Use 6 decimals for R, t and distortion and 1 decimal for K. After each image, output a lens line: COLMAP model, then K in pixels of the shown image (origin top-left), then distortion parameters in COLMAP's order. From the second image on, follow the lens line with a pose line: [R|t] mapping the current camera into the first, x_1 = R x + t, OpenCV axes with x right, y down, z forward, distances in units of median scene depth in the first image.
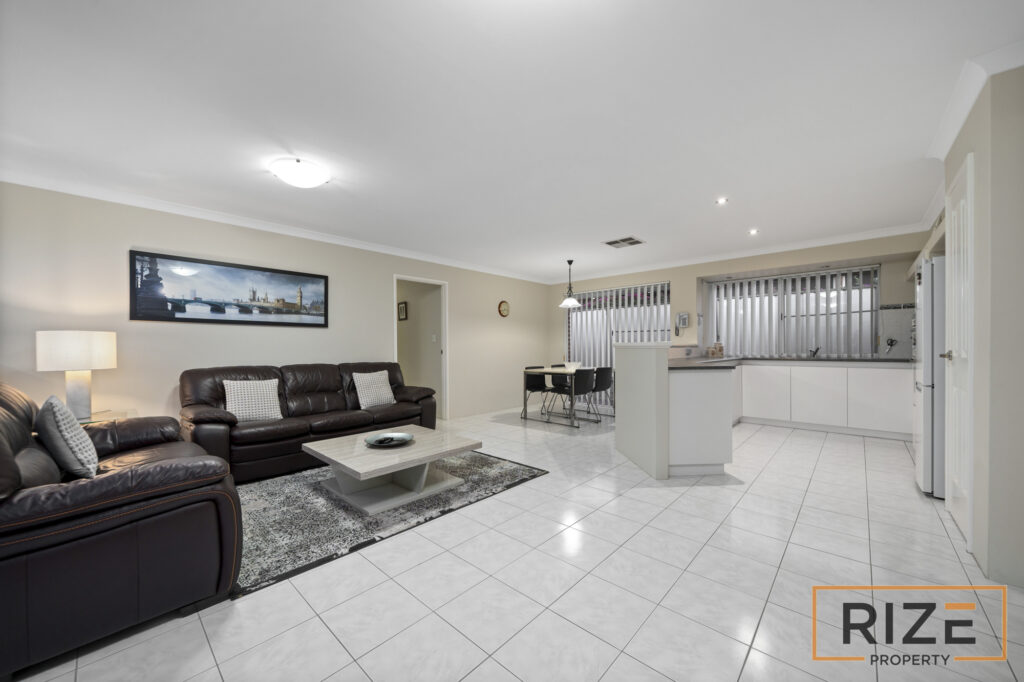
lens RADIAL K [[380.5, 0, 502.9], [0, 380.5, 348.2], [0, 0, 1]] dist [-0.004755, 0.000314]
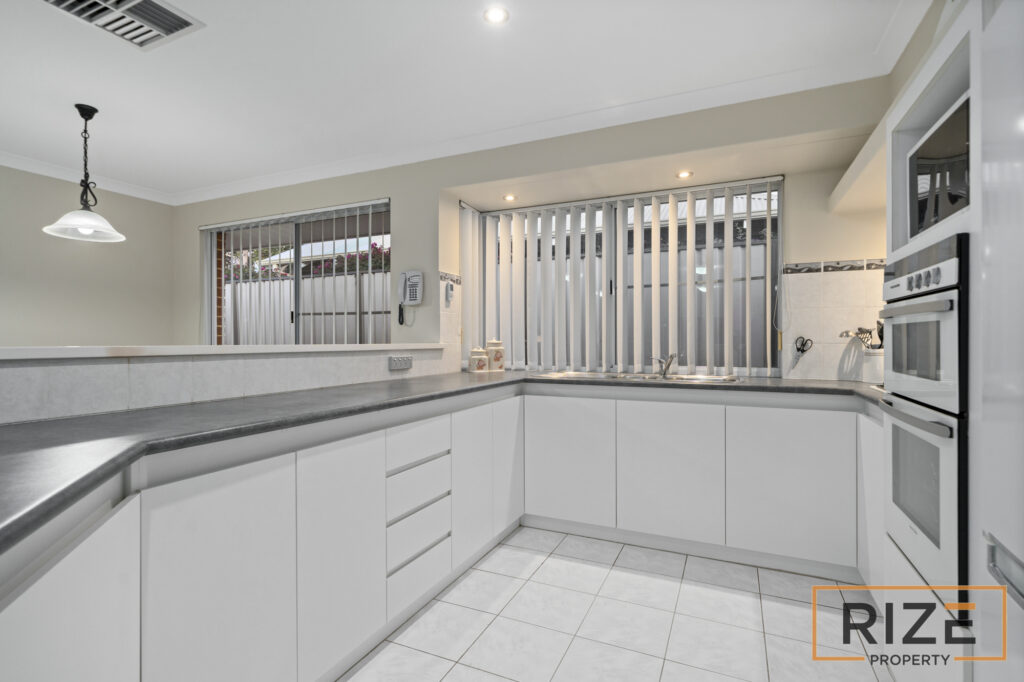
lens RADIAL K [[499.5, 0, 513.9], [0, 499.5, 342.1], [0, 0, 1]] dist [-0.001265, 0.000252]
pose [[0.950181, 0.010274, 0.311530, 0.222935], [-0.006715, 0.999899, -0.012496, -0.003993], [-0.311627, 0.009782, 0.950154, 0.236467]]
